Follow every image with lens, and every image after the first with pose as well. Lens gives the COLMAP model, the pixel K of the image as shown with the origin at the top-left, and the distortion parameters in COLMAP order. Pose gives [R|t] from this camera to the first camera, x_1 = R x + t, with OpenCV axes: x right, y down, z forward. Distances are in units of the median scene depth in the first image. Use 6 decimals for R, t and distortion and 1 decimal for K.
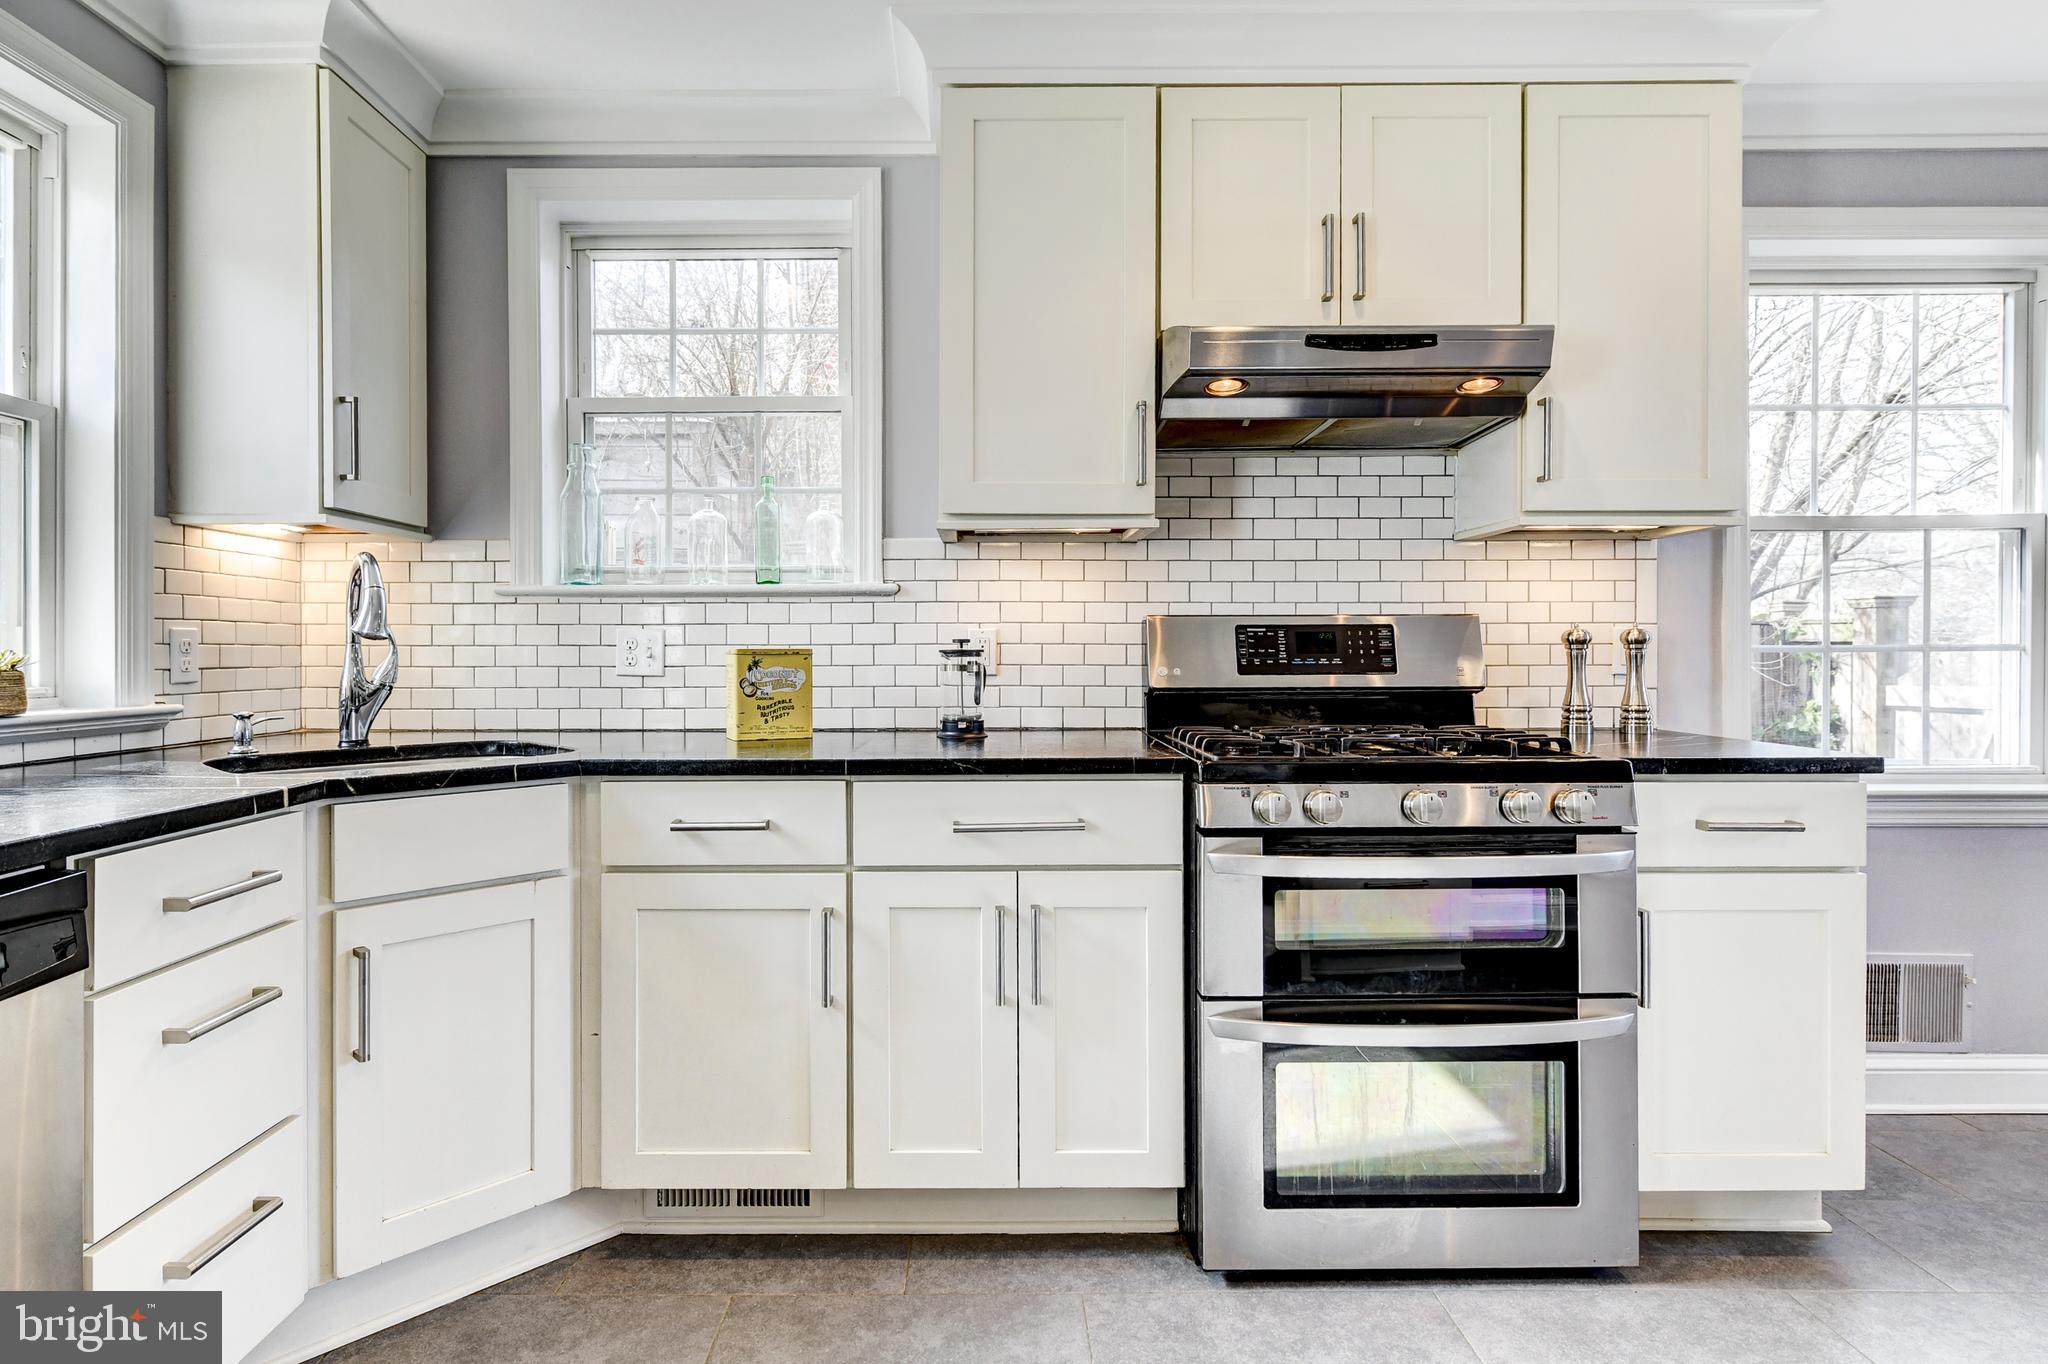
lens RADIAL K [[1043.5, 0, 988.5], [0, 1043.5, 645.3], [0, 0, 1]] dist [0.000926, 0.000199]
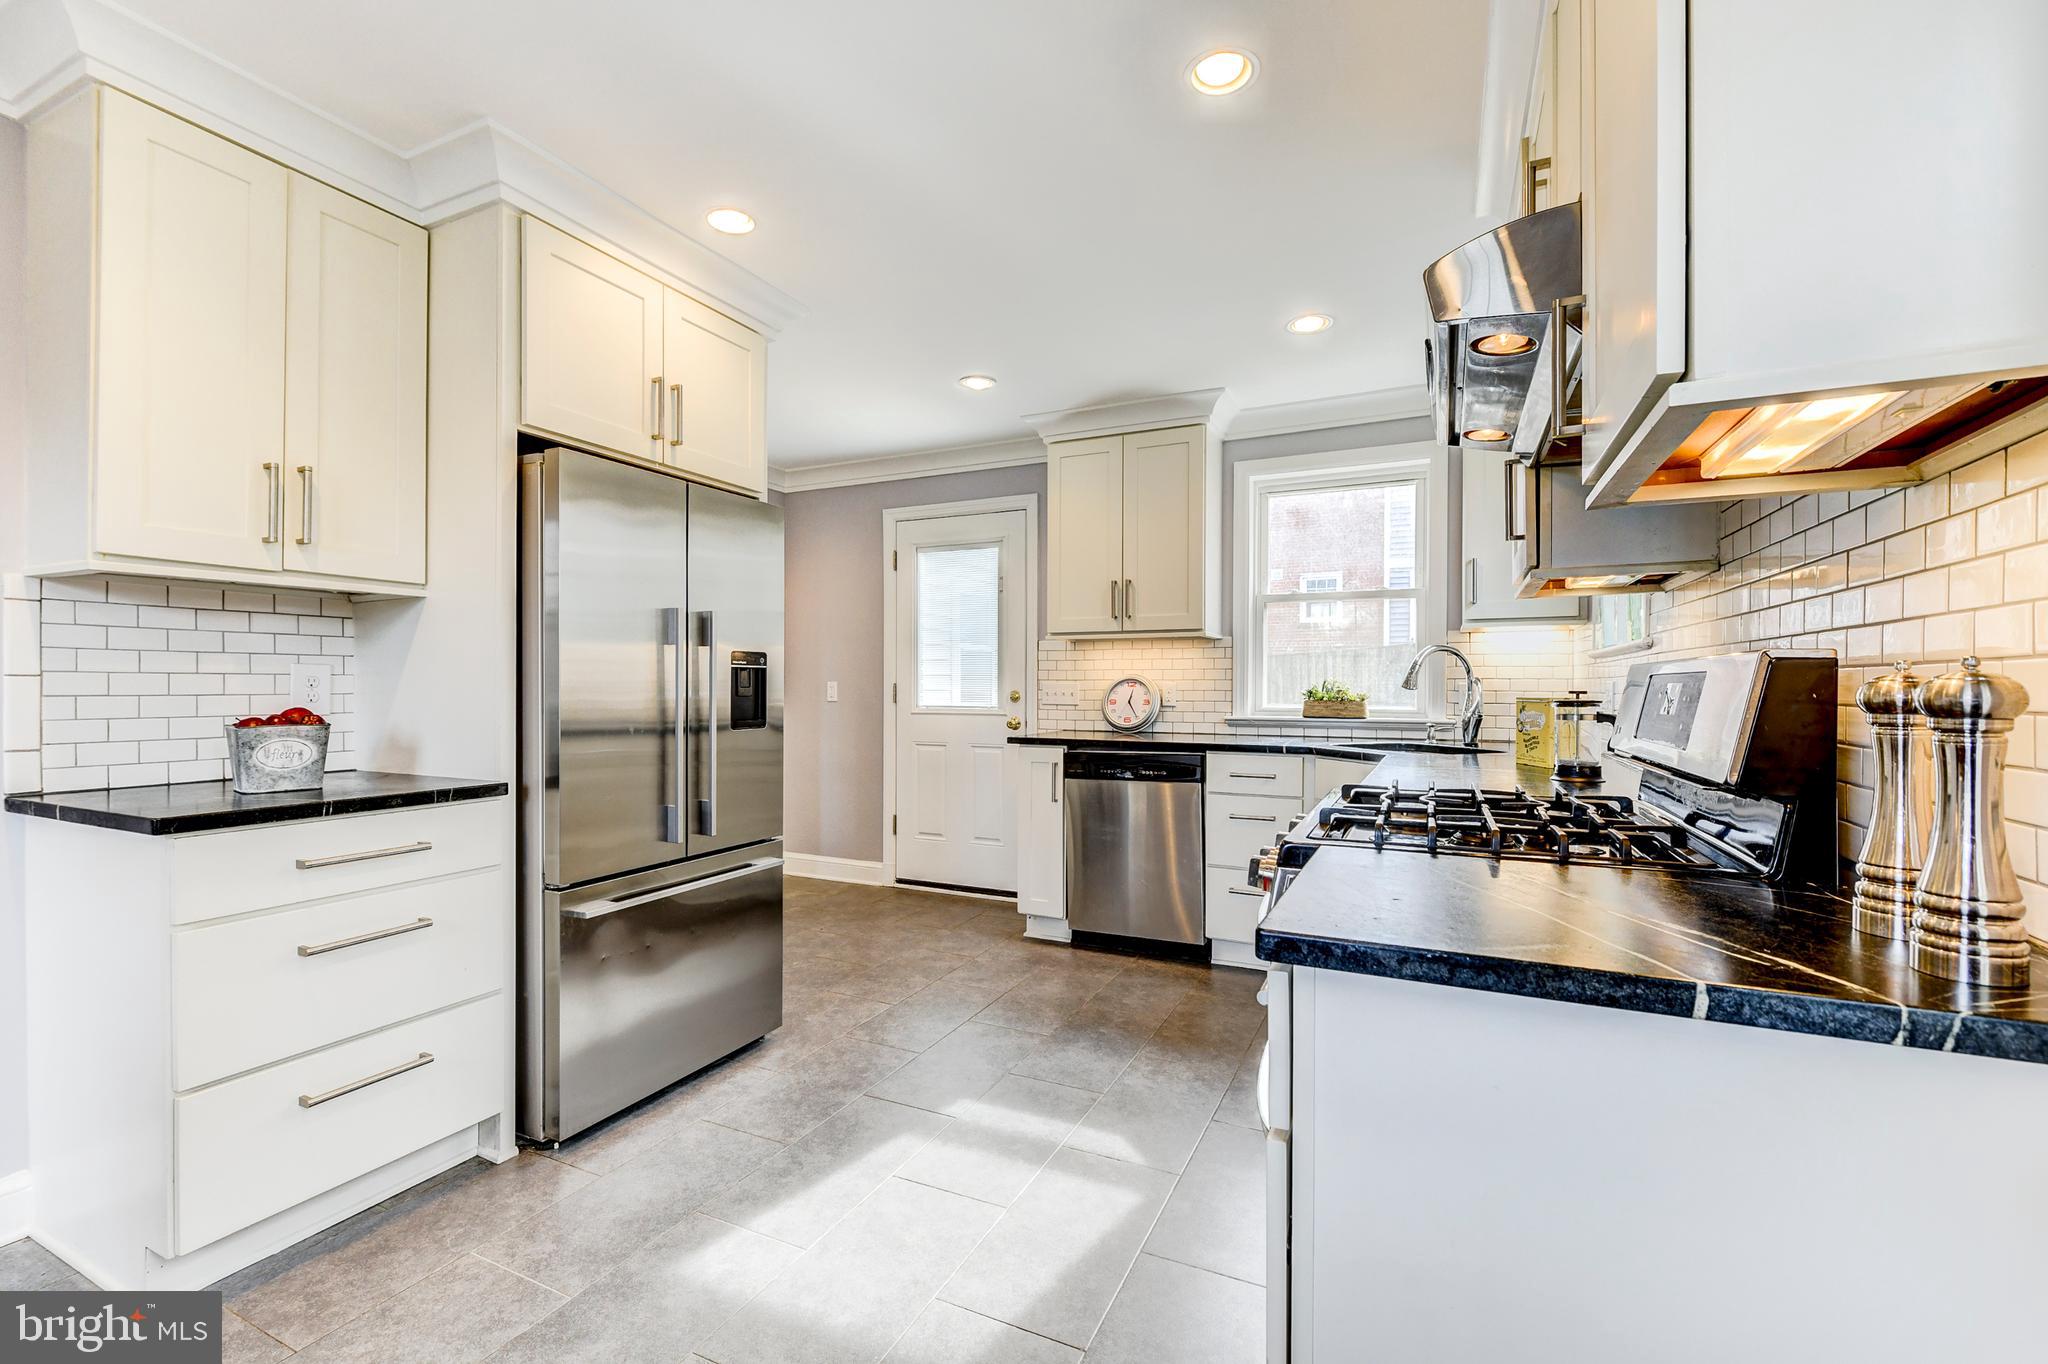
lens RADIAL K [[871.4, 0, 1024.0], [0, 871.4, 682.0], [0, 0, 1]] dist [0.000189, -0.000168]
pose [[-0.430598, -0.002929, -0.902539, 1.040586], [0.001555, 0.999991, -0.003987, -0.012101], [0.902543, -0.003120, -0.430589, 0.869865]]
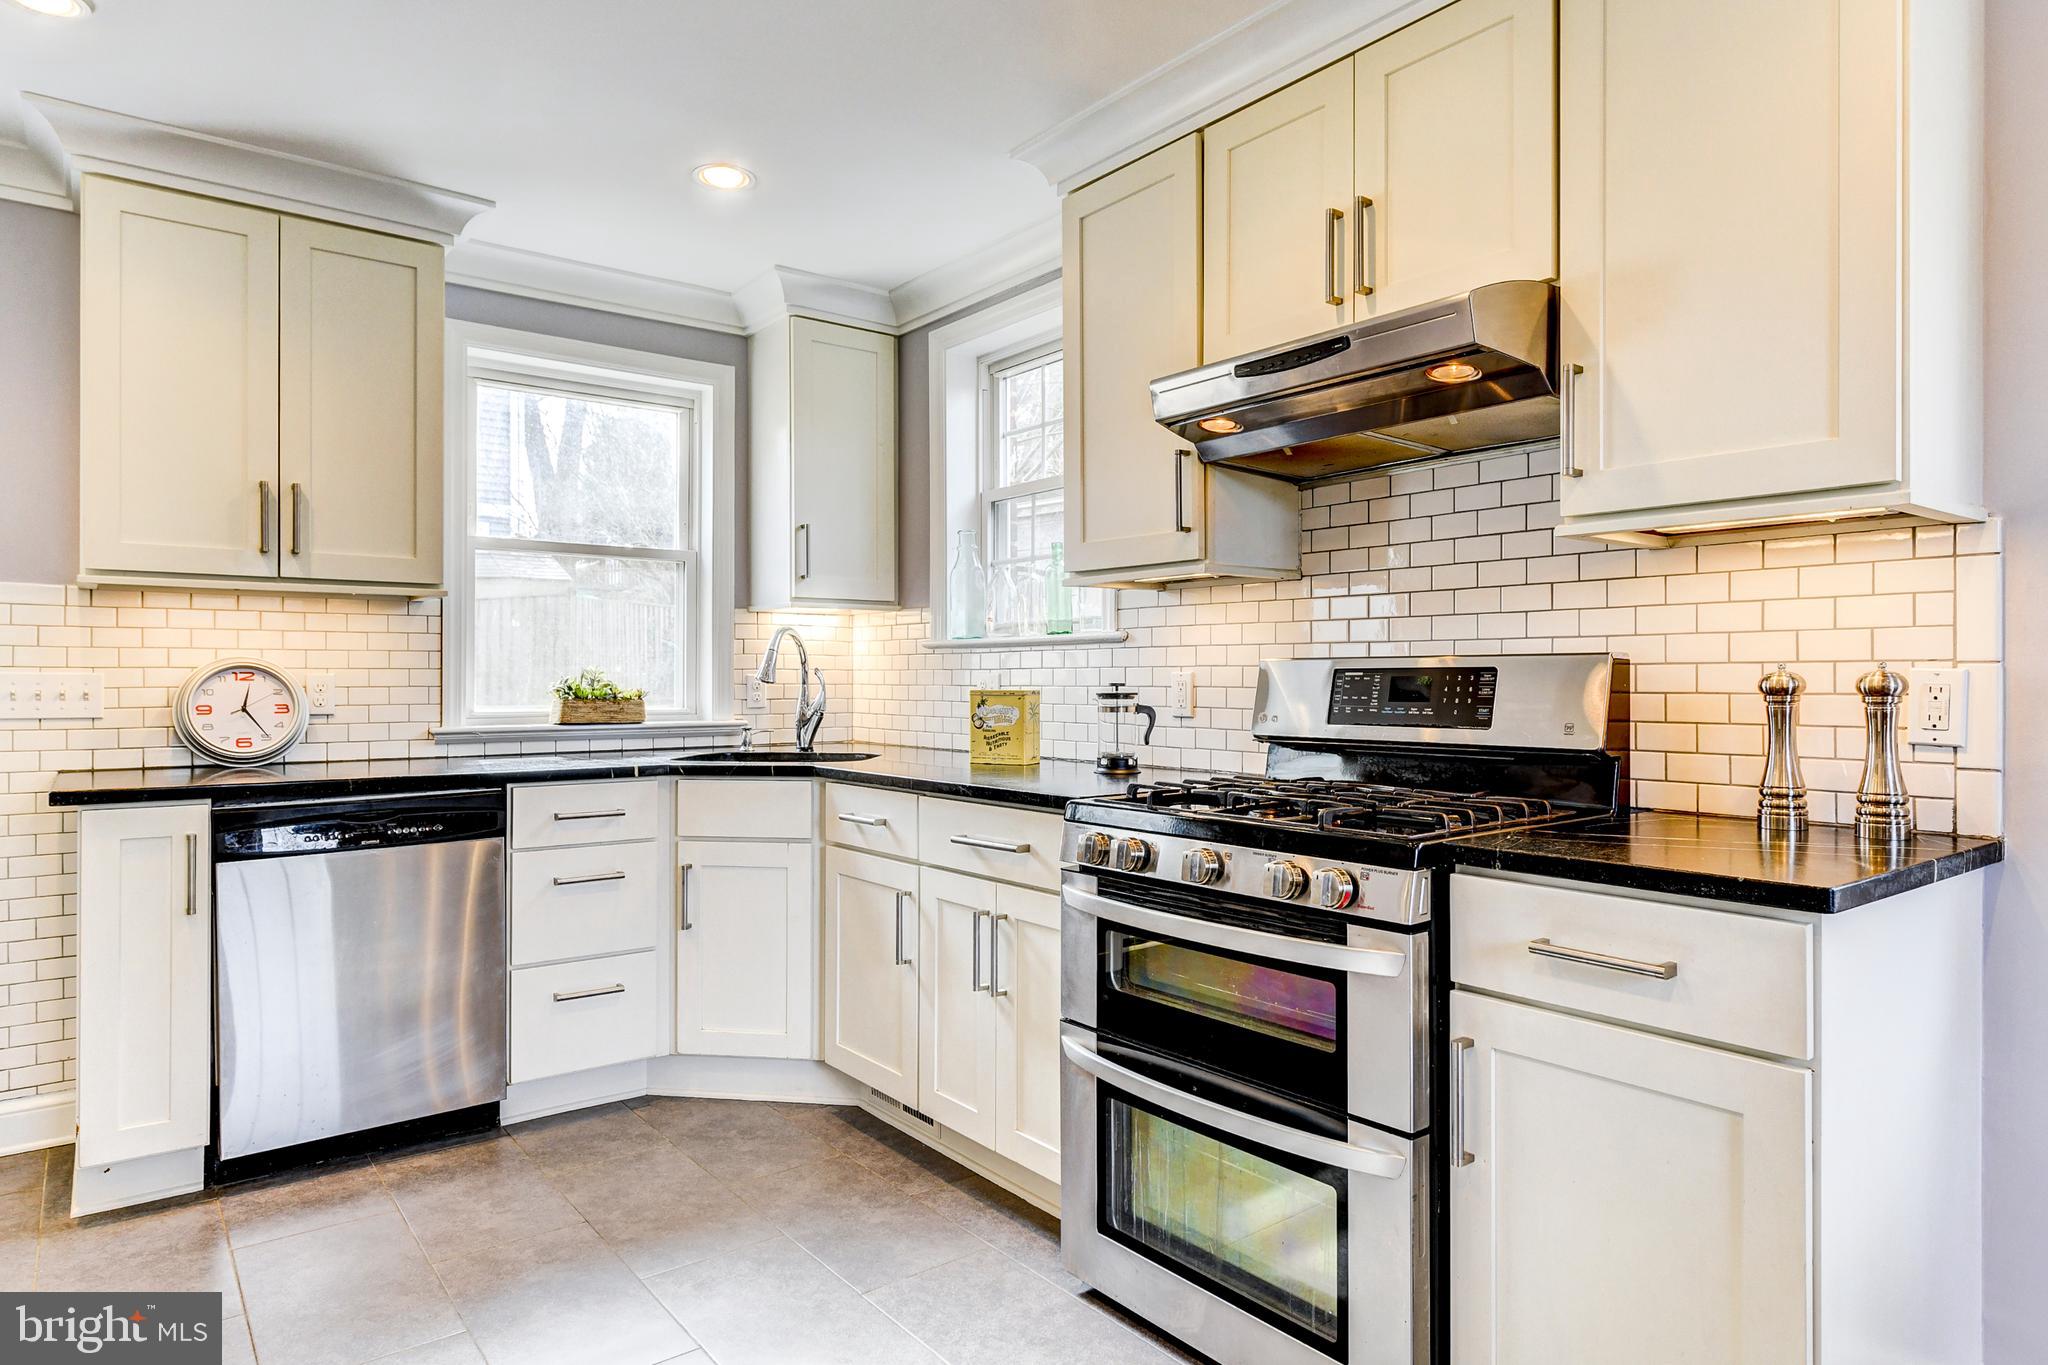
lens RADIAL K [[1195.7, 0, 1025.3], [0, 1195.7, 667.6], [0, 0, 1]] dist [0.002445, 0.000272]
pose [[0.617493, -0.004911, -0.786561, 0.896501], [0.001508, 0.999986, -0.005060, -0.015738], [0.786575, 0.001938, 0.617492, 0.153950]]
